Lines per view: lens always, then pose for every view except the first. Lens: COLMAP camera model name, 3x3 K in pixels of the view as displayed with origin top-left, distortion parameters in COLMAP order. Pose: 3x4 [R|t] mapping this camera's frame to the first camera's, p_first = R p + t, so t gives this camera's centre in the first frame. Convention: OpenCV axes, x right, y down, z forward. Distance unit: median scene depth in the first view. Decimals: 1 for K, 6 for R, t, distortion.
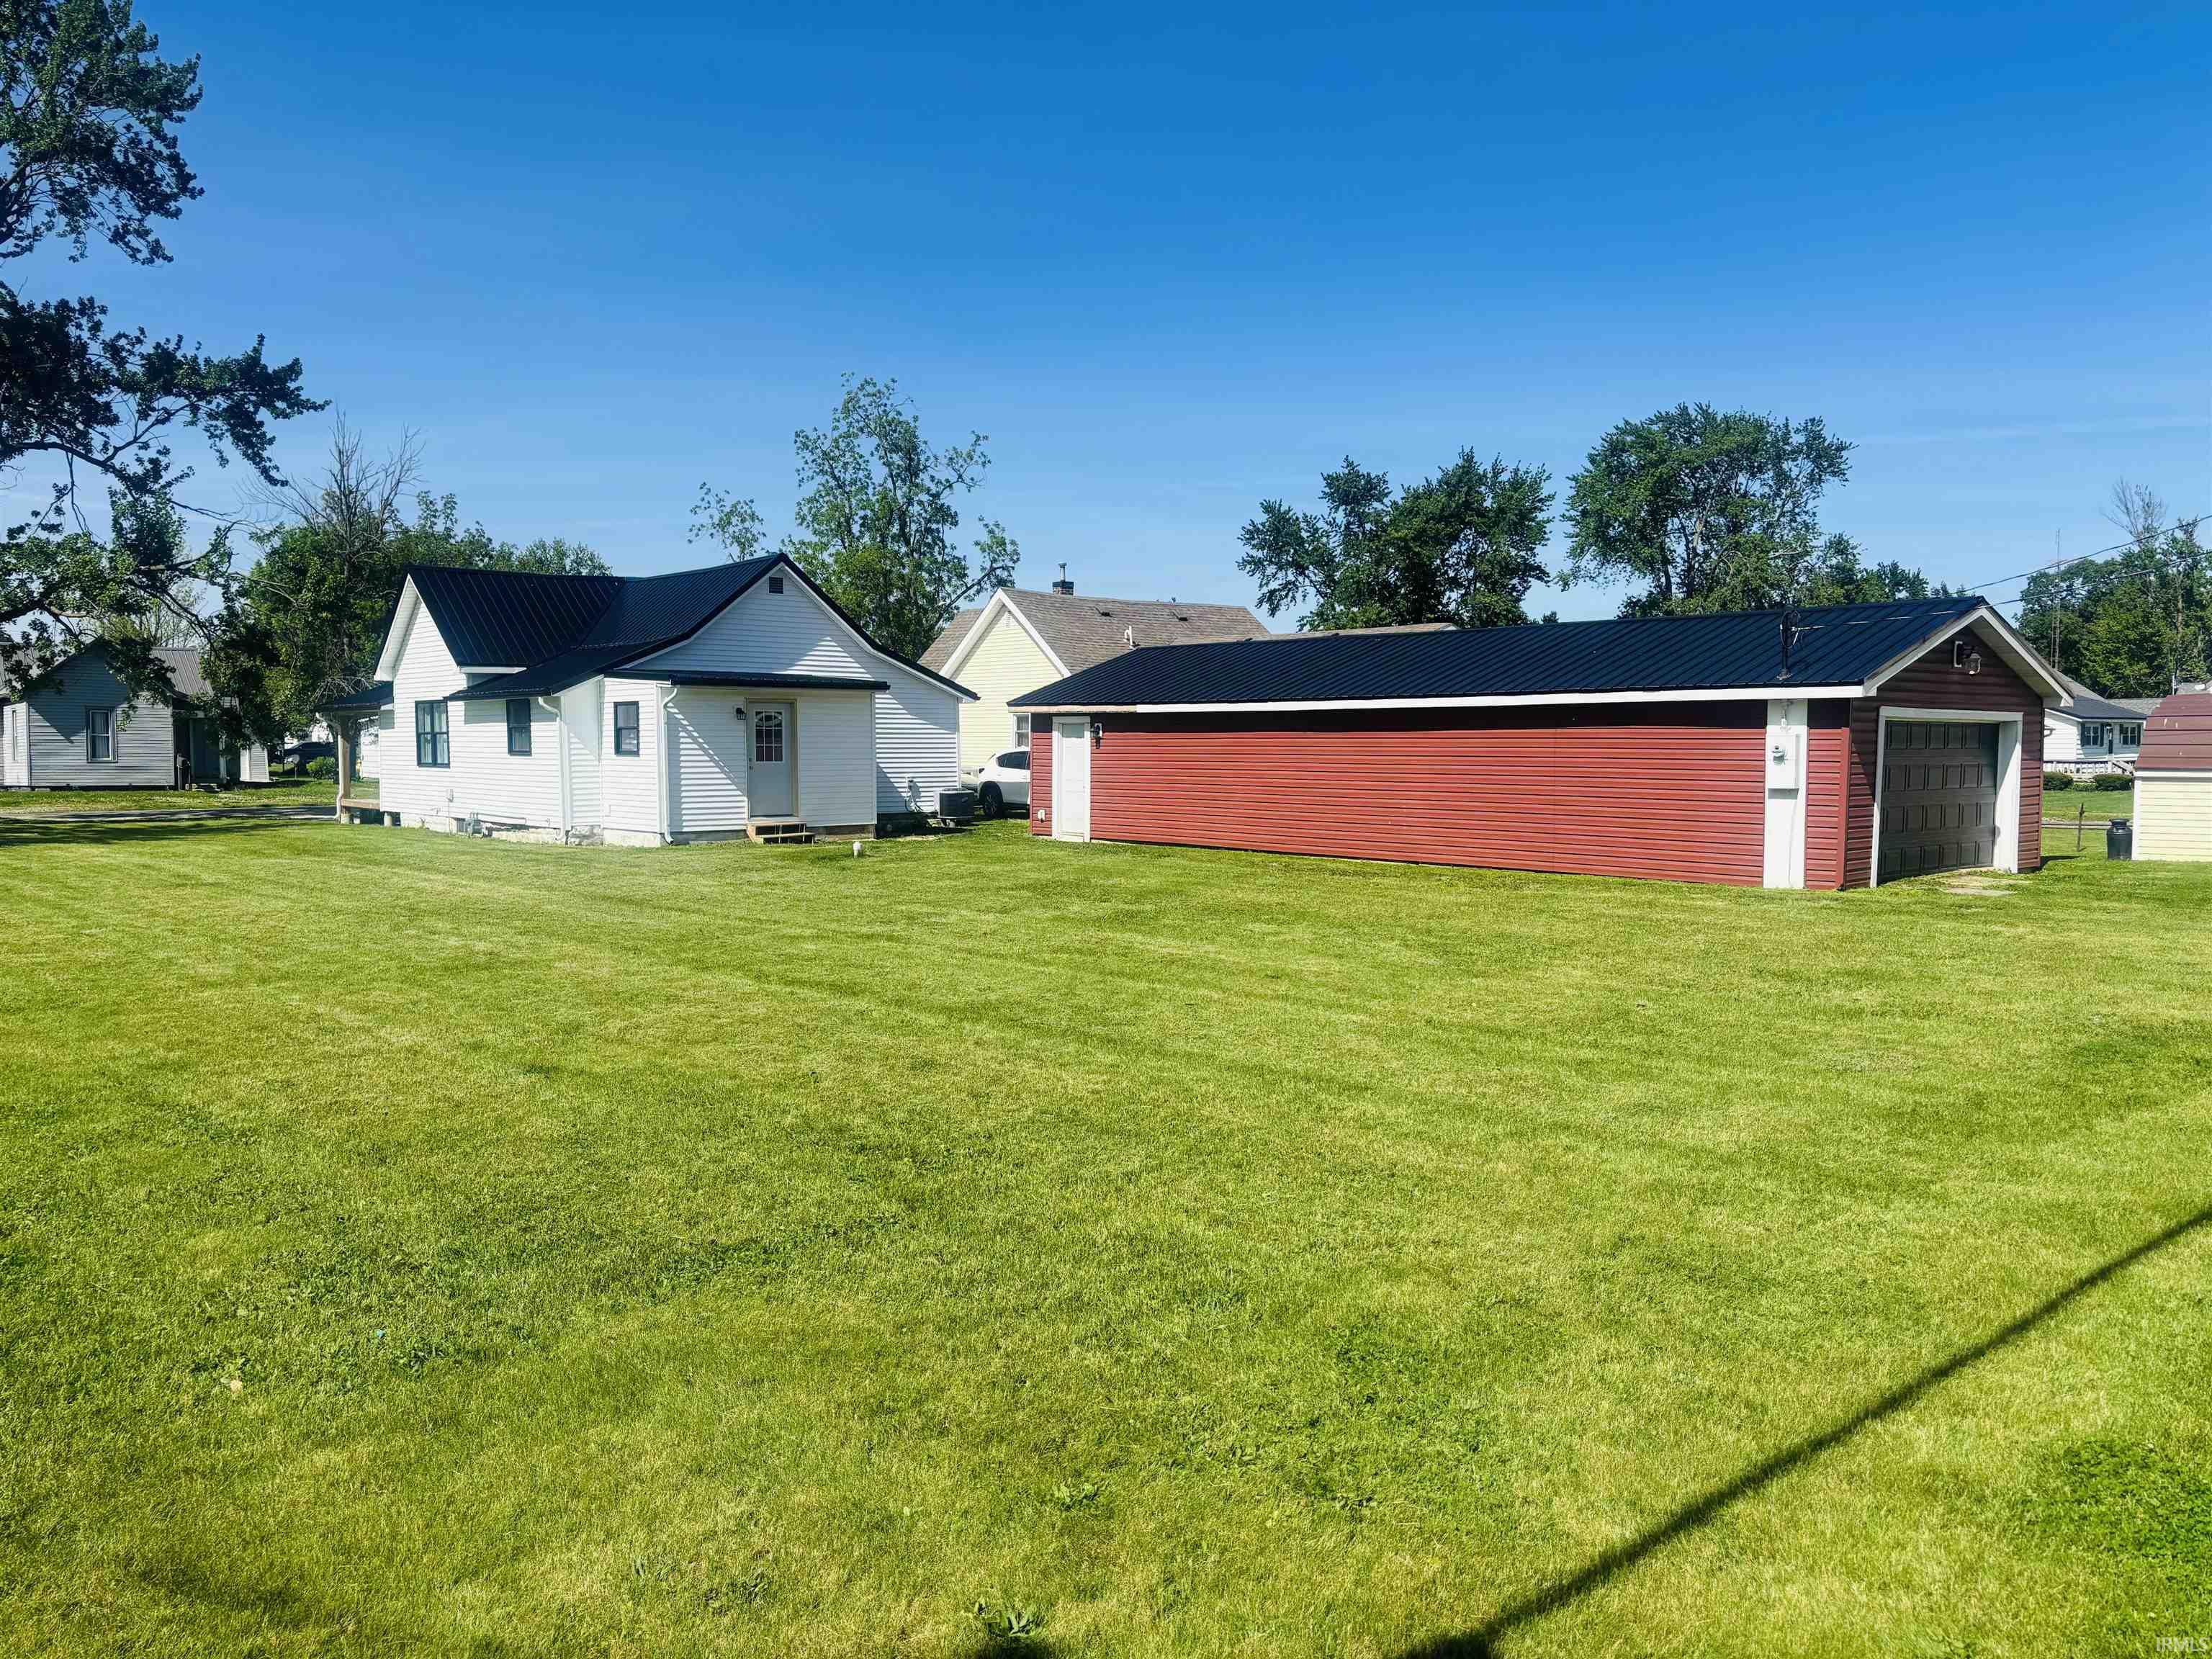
lens RADIAL K [[1662.0, 0, 1104.3], [0, 1662.0, 826.7], [0, 0, 1]] dist [0.027006, -0.034185]
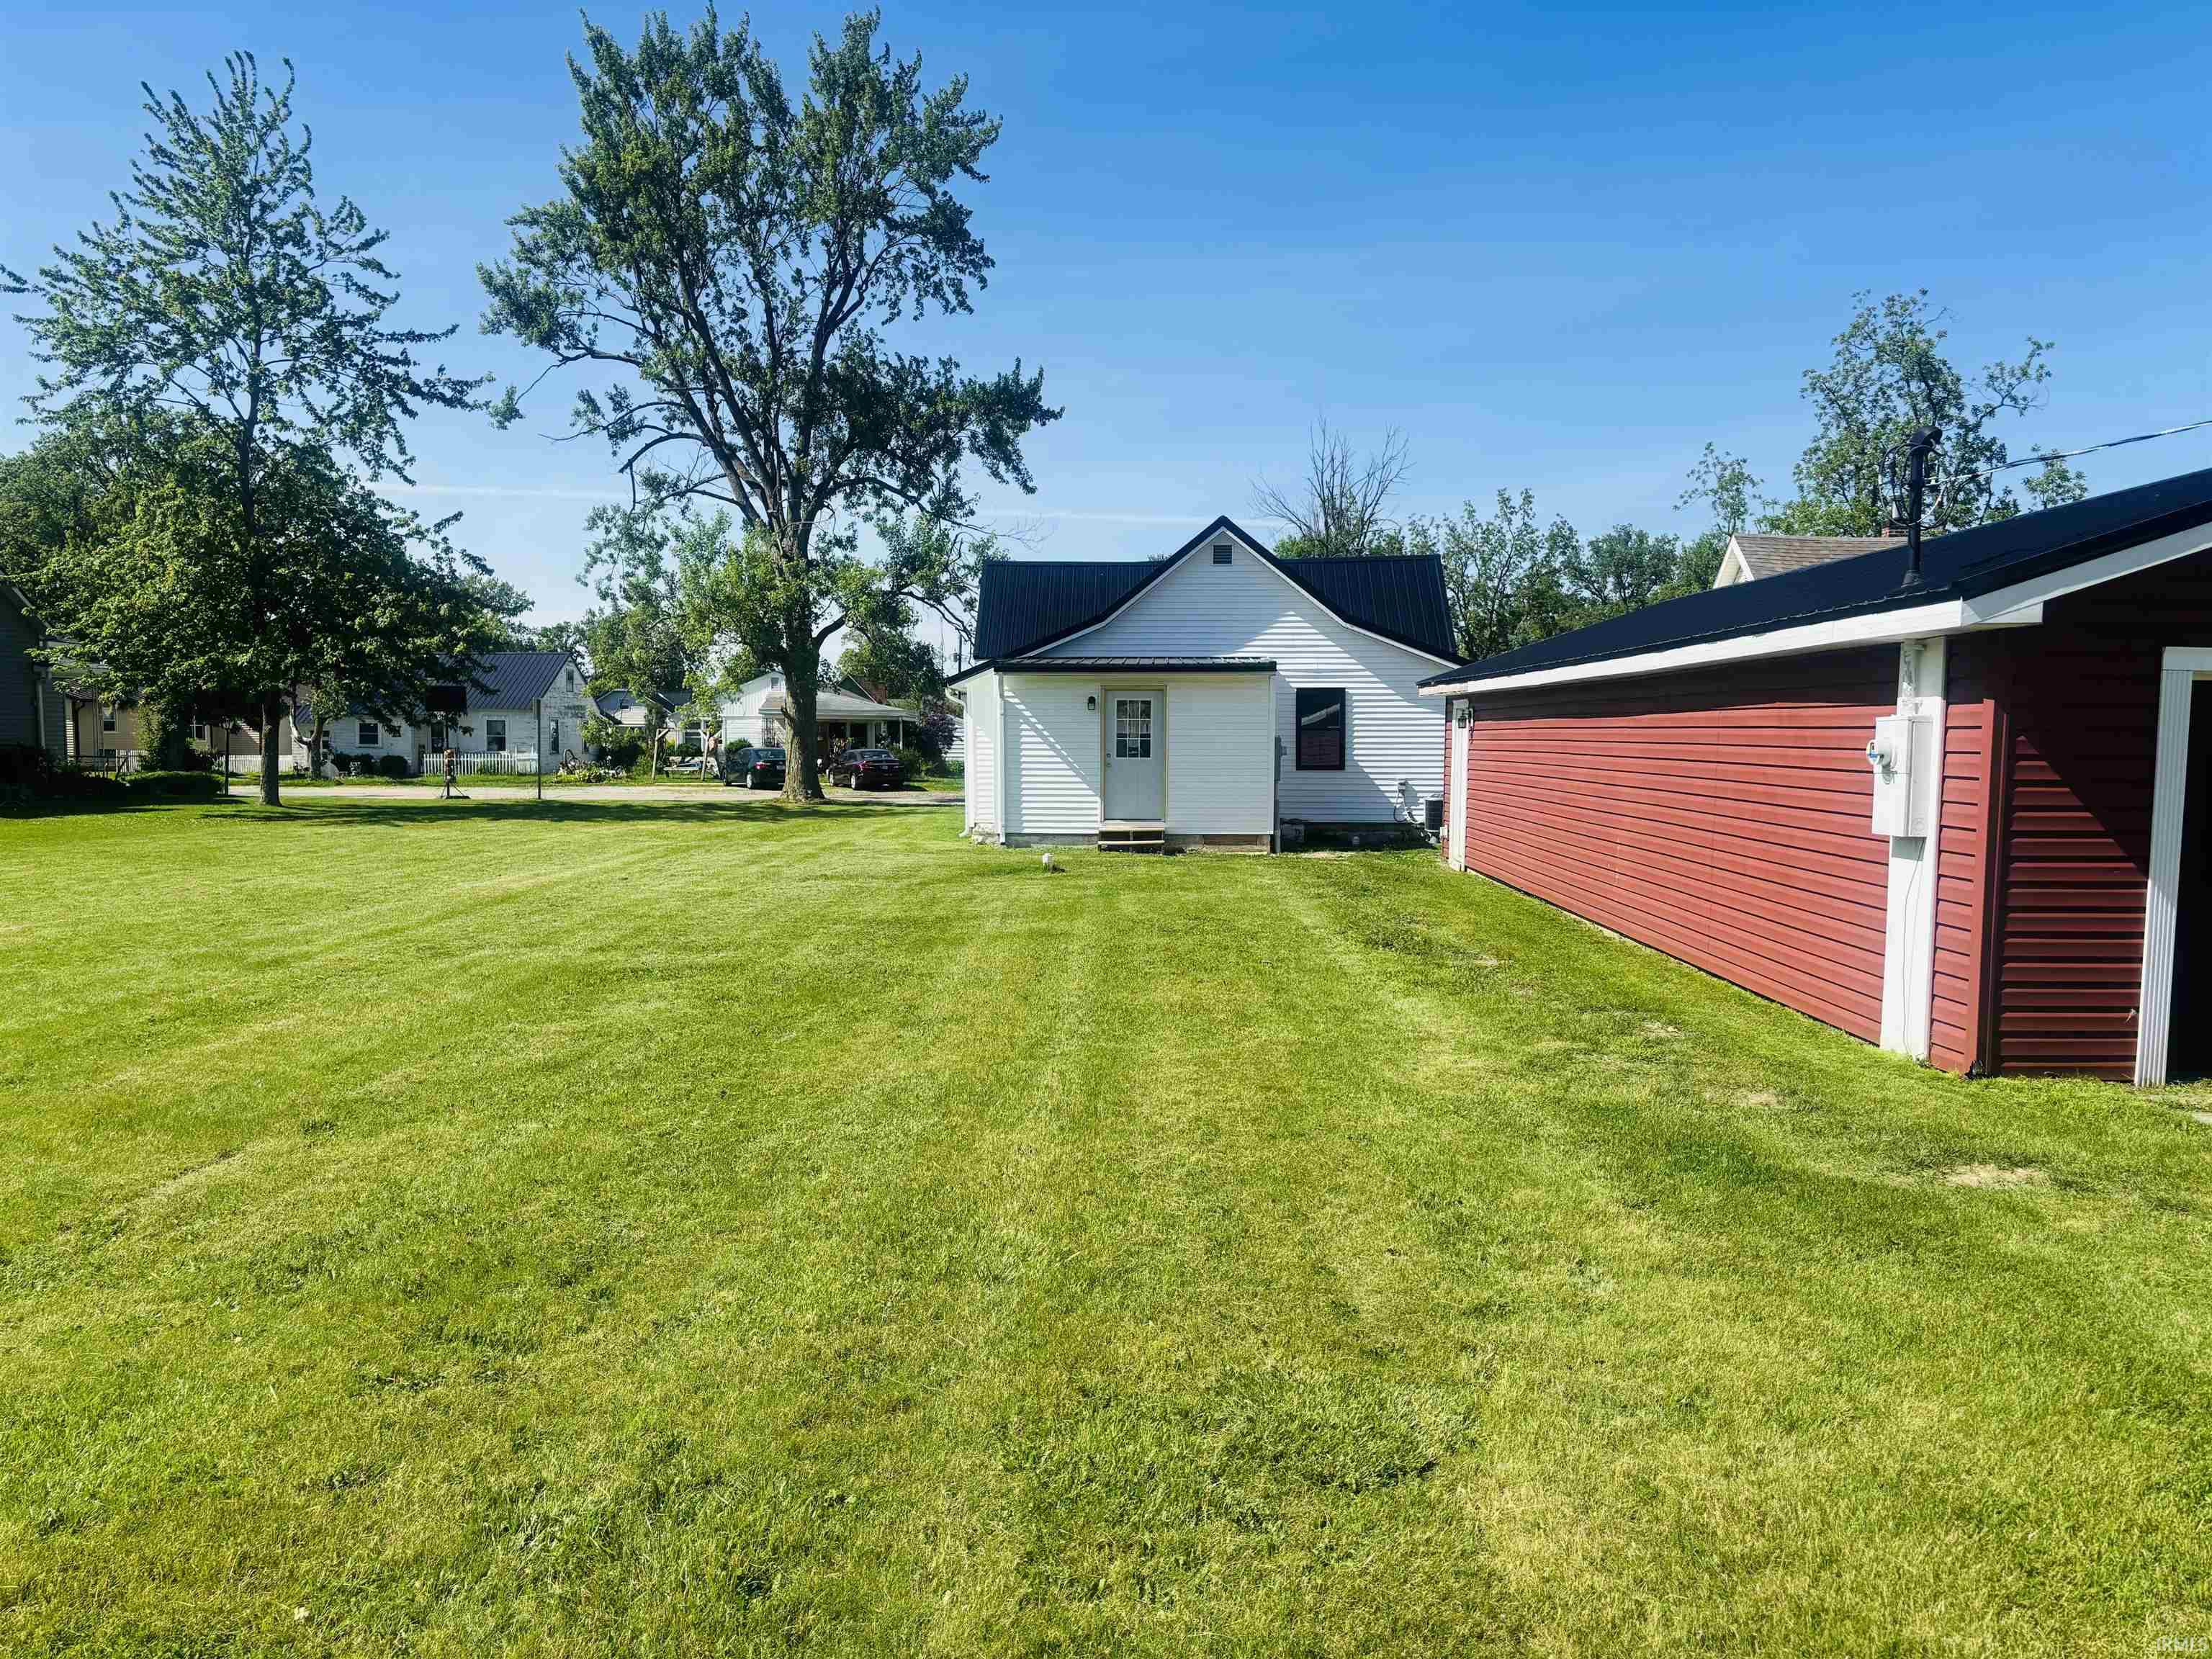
lens RADIAL K [[1662.0, 0, 1105.3], [0, 1662.0, 842.8], [0, 0, 1]] dist [0.027006, -0.034185]
pose [[0.739002, 0.043931, -0.672269, 0.370854], [-0.035660, 0.999024, 0.026085, -0.016765], [0.672759, 0.004696, 0.739847, 0.347258]]
